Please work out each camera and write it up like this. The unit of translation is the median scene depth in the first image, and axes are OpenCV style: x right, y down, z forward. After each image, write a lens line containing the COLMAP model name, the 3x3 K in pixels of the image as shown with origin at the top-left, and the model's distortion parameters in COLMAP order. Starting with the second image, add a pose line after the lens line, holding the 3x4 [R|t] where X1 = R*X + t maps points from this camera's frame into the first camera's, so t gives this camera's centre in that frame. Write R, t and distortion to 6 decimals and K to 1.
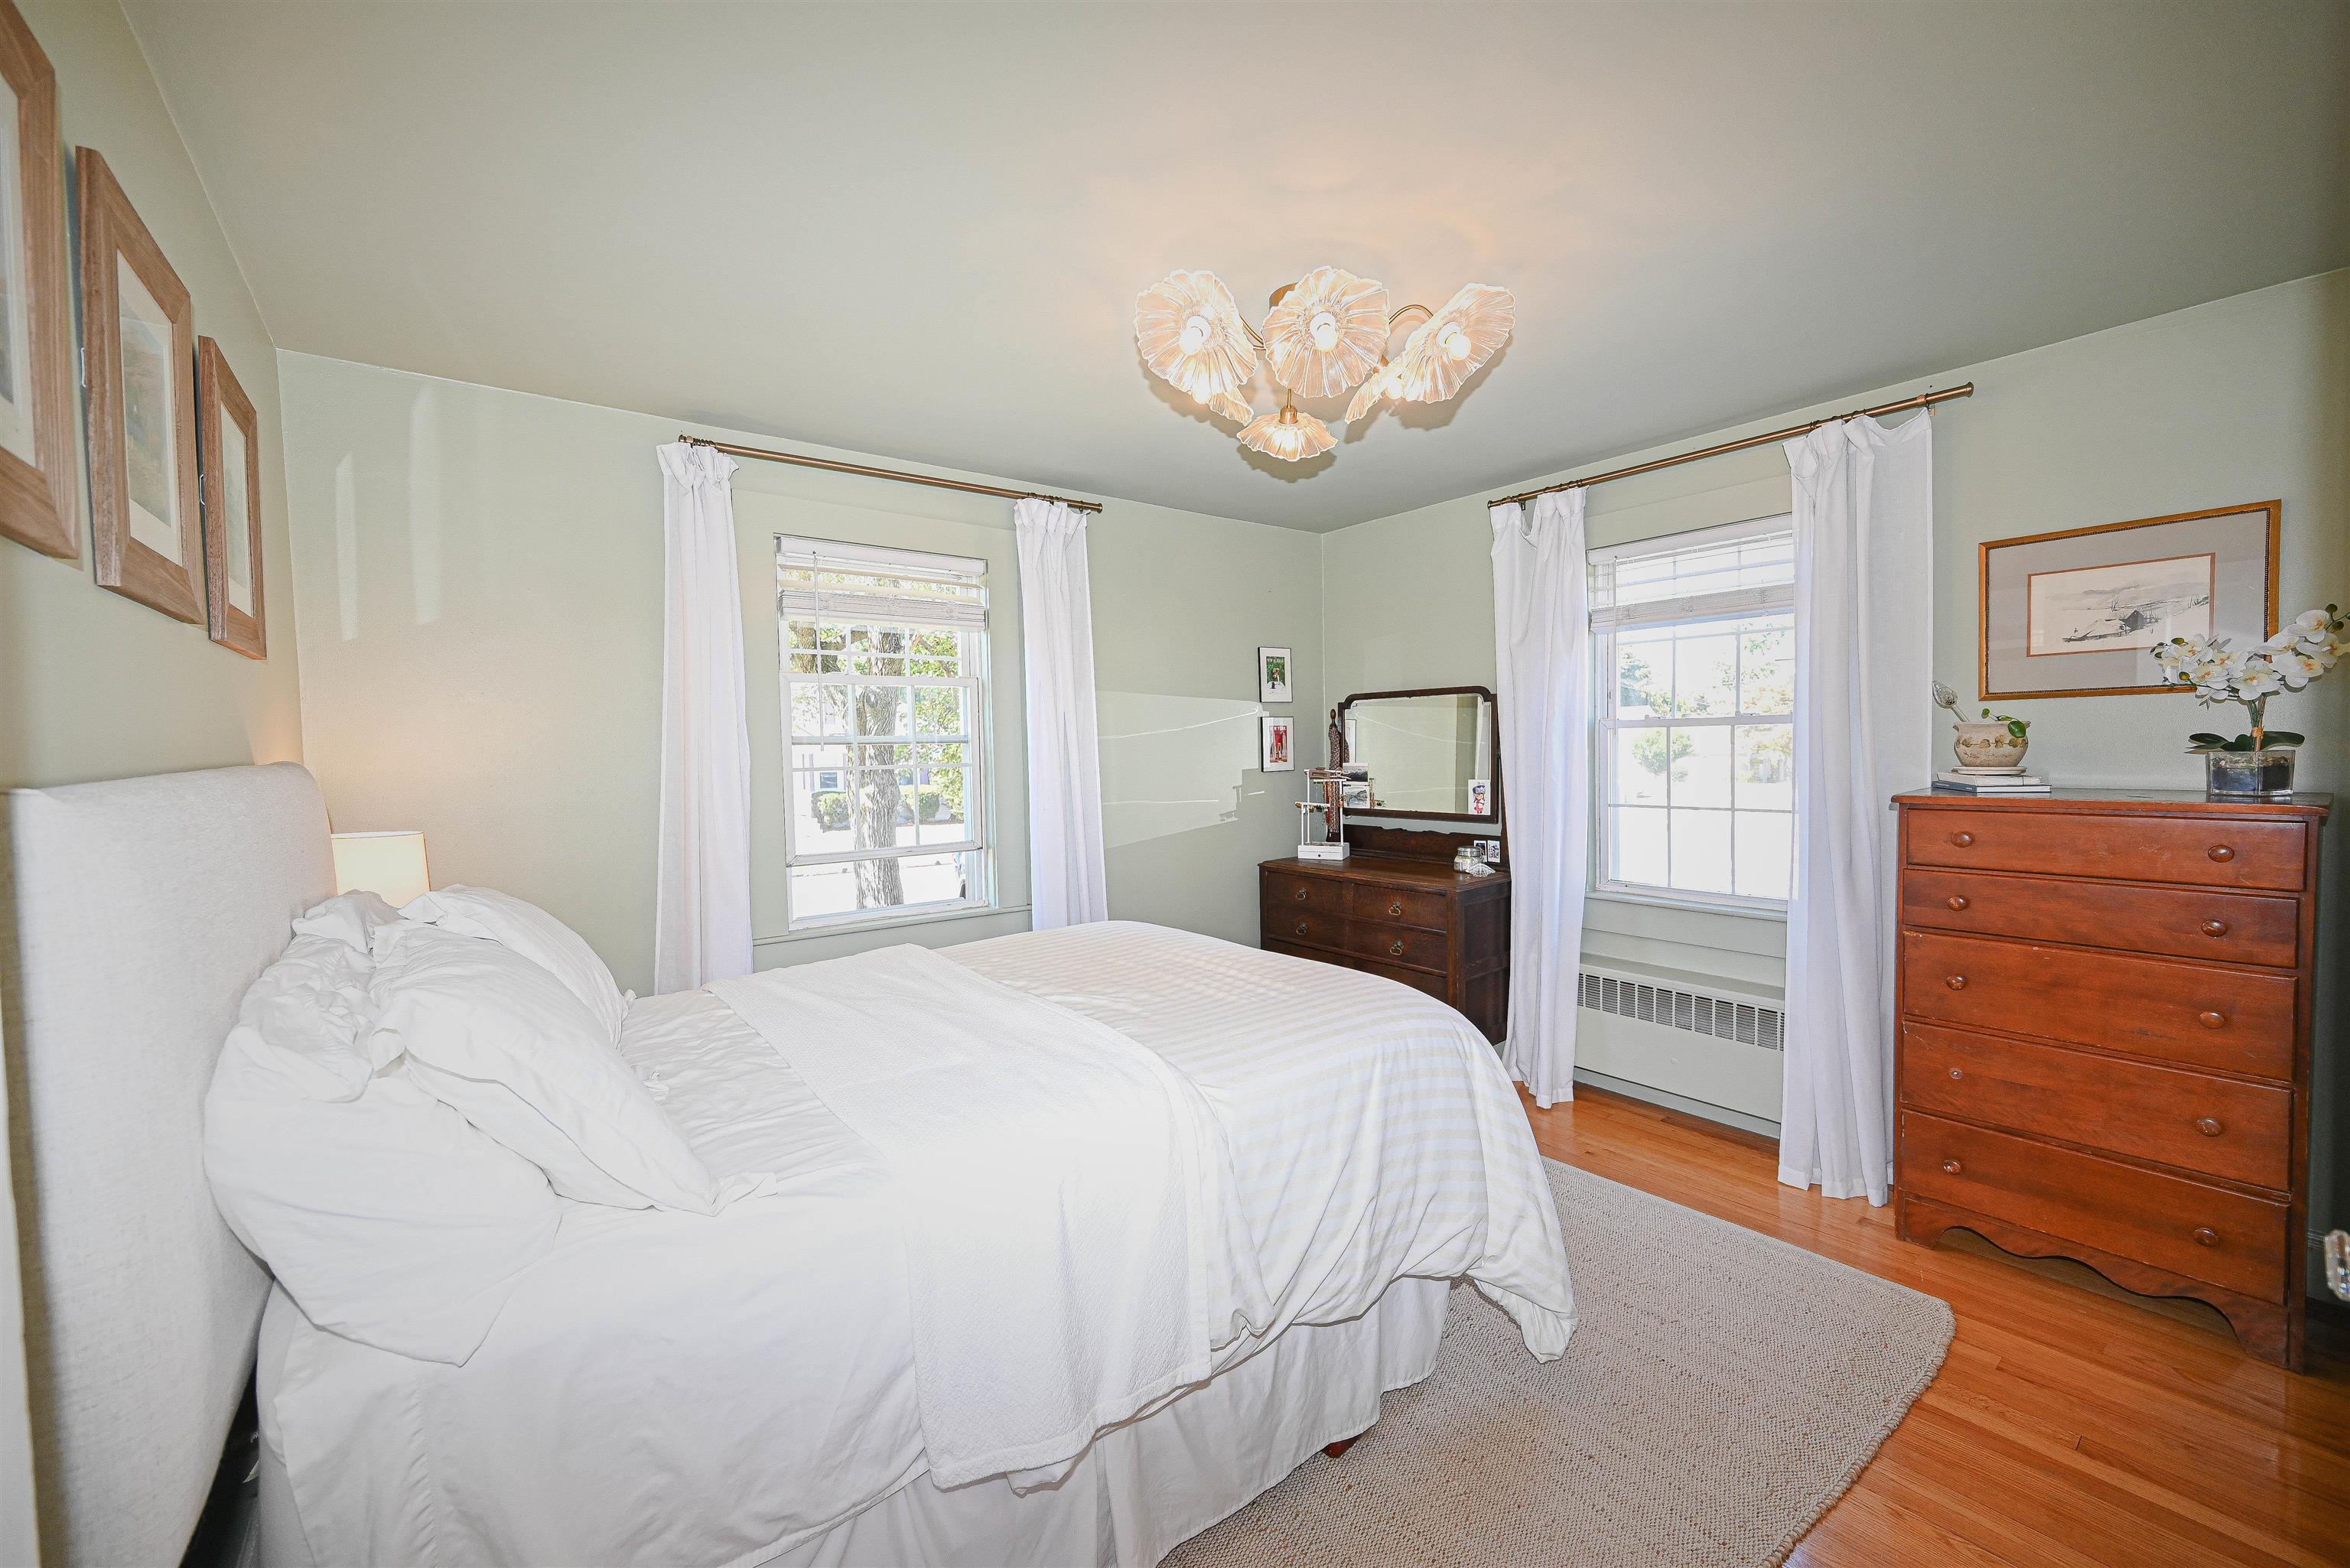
lens RADIAL K [[923.3, 0, 1167.4], [0, 923.3, 778.0], [0, 0, 1]] dist [-0.000382, -0.000192]
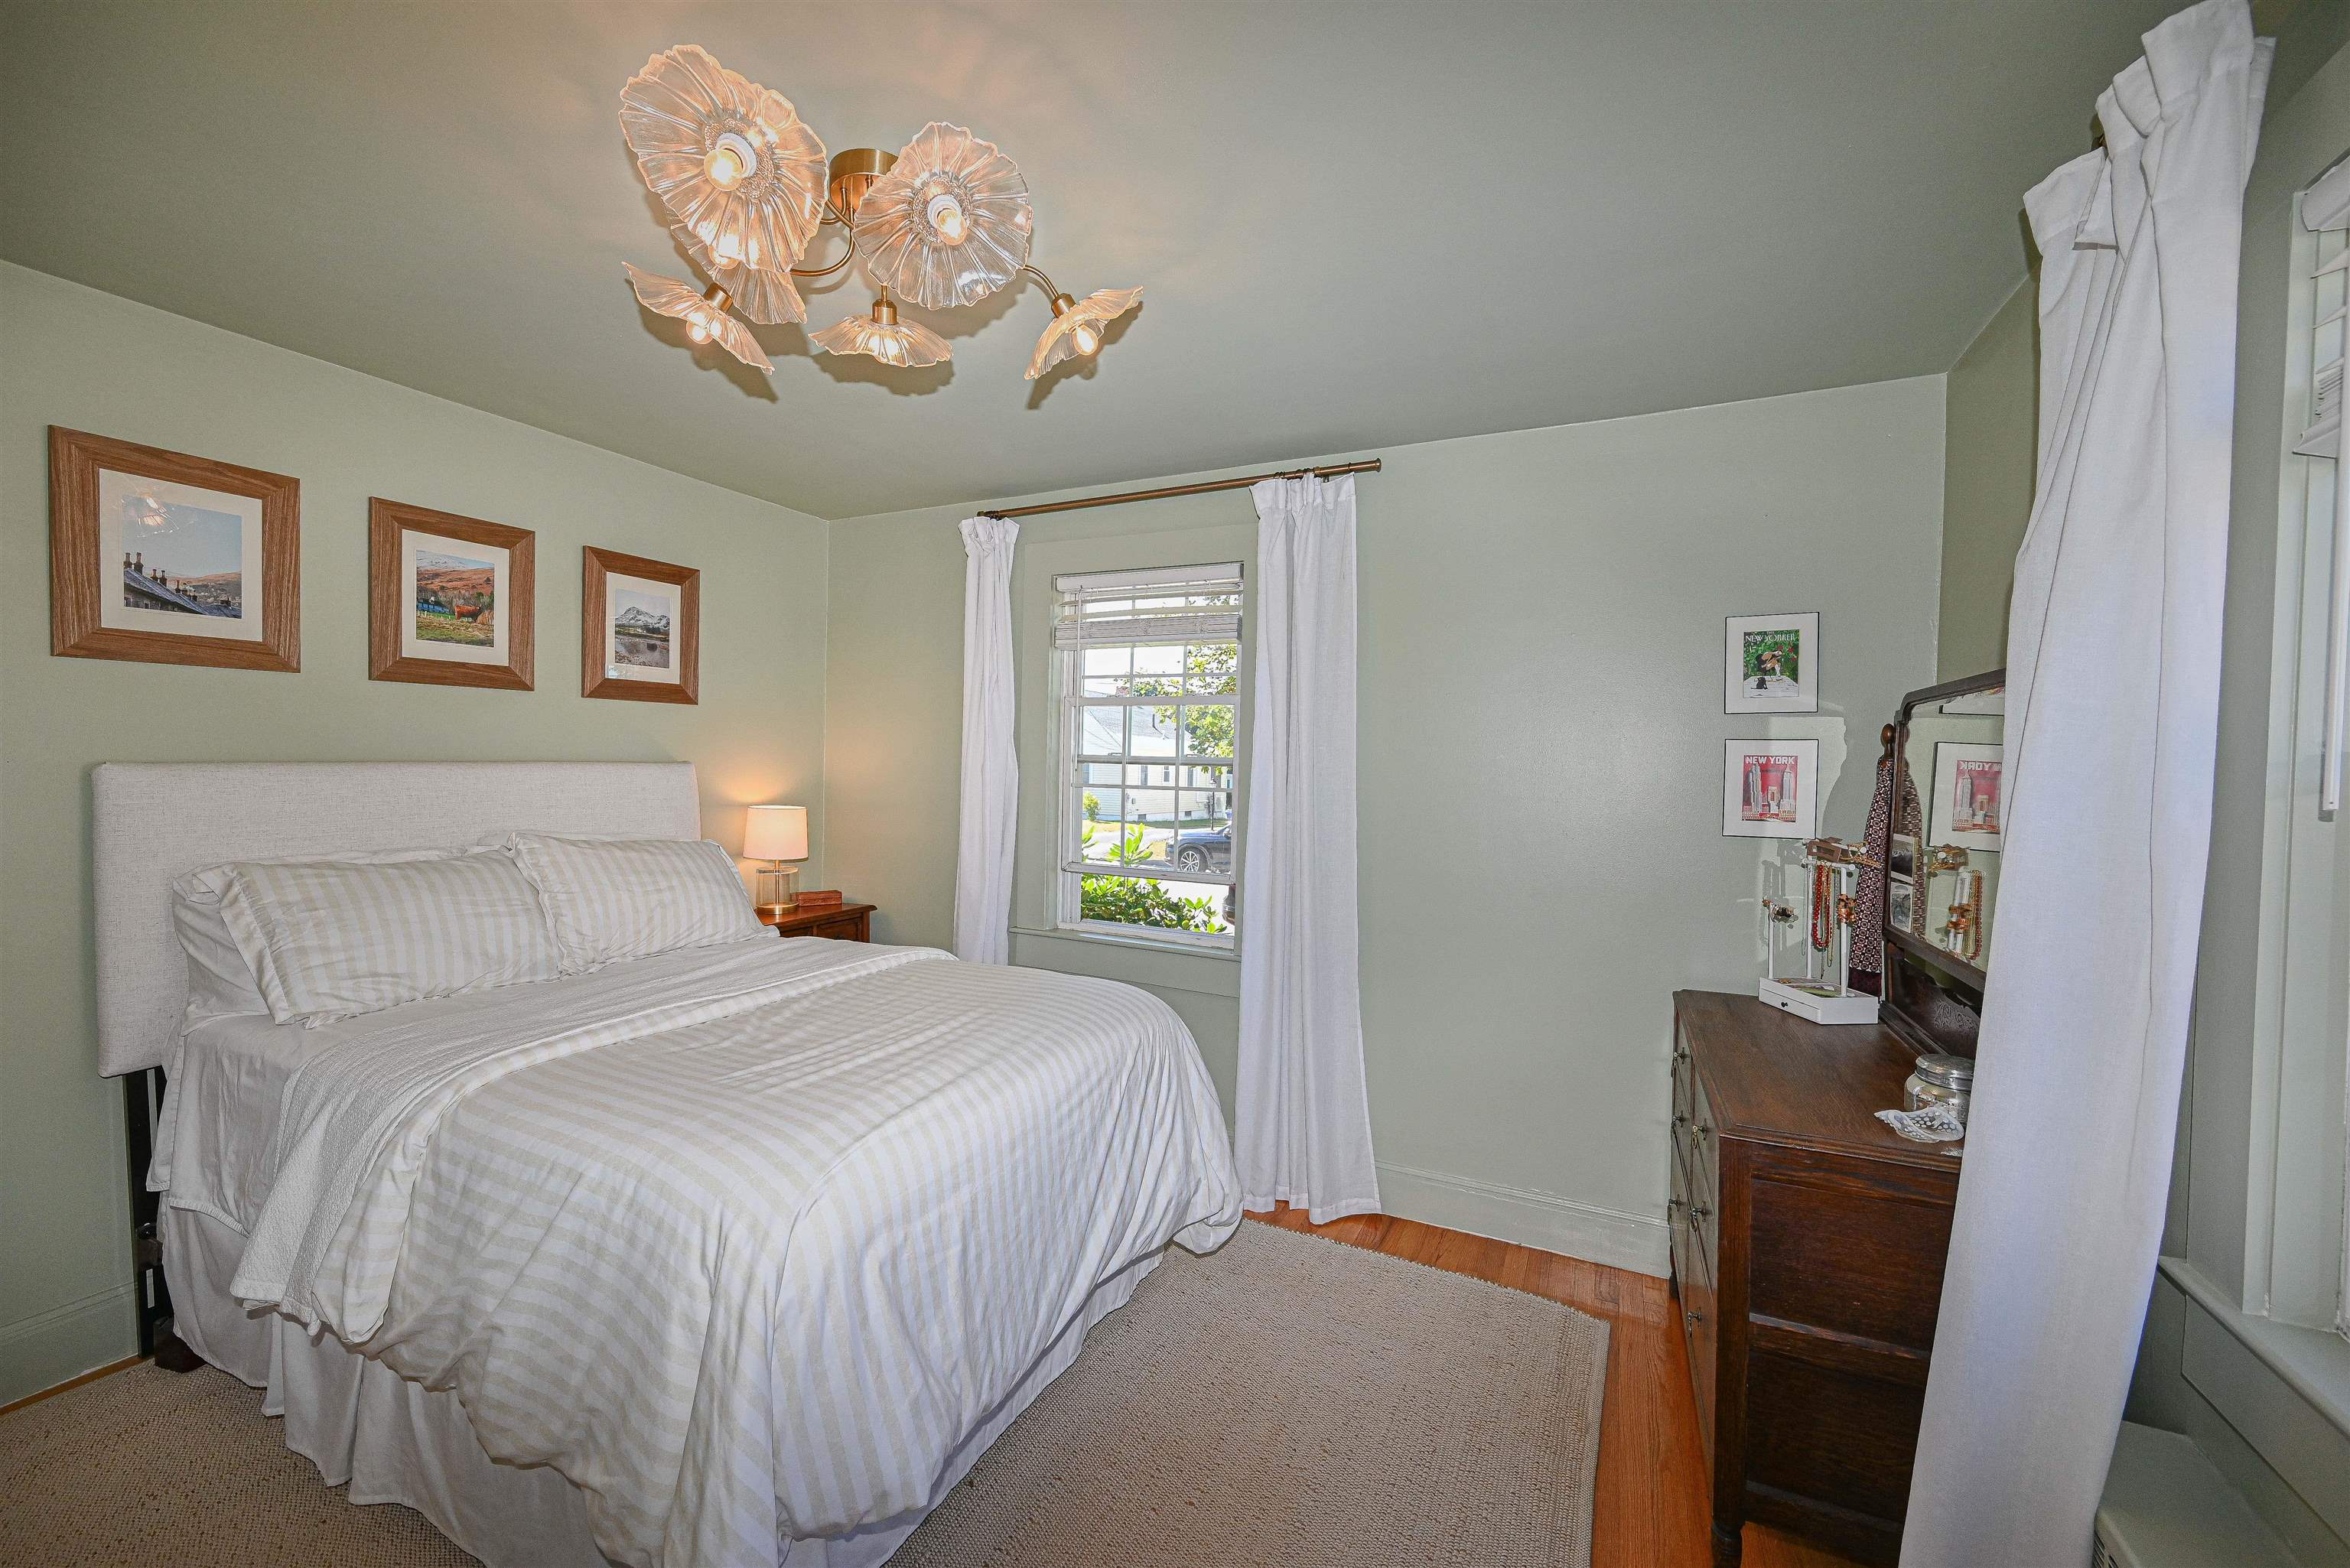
lens RADIAL K [[923.3, 0, 1167.4], [0, 923.3, 778.0], [0, 0, 1]] dist [-0.000382, -0.000192]
pose [[0.453478, 0.039855, -0.890376, 0.544026], [-0.063982, 0.997878, 0.012080, -0.032757], [0.888968, 0.051490, 0.455066, 0.517683]]
